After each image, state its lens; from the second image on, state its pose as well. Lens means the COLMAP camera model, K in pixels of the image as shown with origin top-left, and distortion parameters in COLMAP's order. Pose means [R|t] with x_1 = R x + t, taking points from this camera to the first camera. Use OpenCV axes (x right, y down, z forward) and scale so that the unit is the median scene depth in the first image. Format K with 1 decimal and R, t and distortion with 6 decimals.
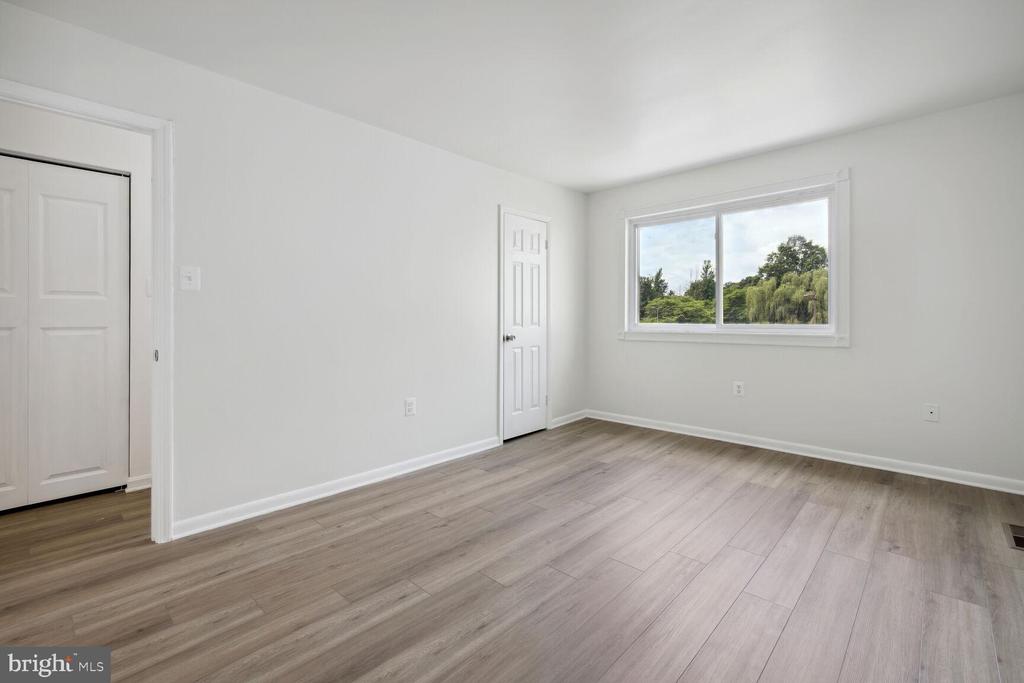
lens RADIAL K [[457.8, 0, 510.1], [0, 457.8, 315.2], [0, 0, 1]] dist [0.003216, 0.000098]
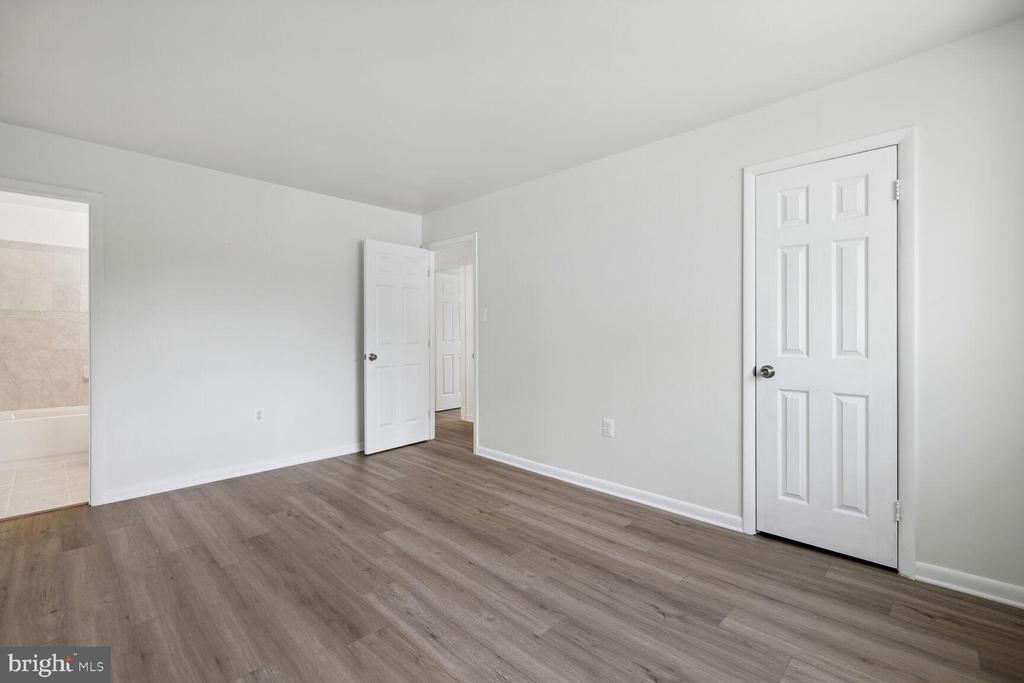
lens RADIAL K [[450.2, 0, 512.6], [0, 450.2, 333.2], [0, 0, 1]] dist [0.003528, 0.000329]
pose [[-0.019218, 0.004257, -0.999806, 0.803234], [0.006628, 0.999970, 0.004130, -0.011672], [0.999793, -0.006548, -0.019245, 0.858380]]
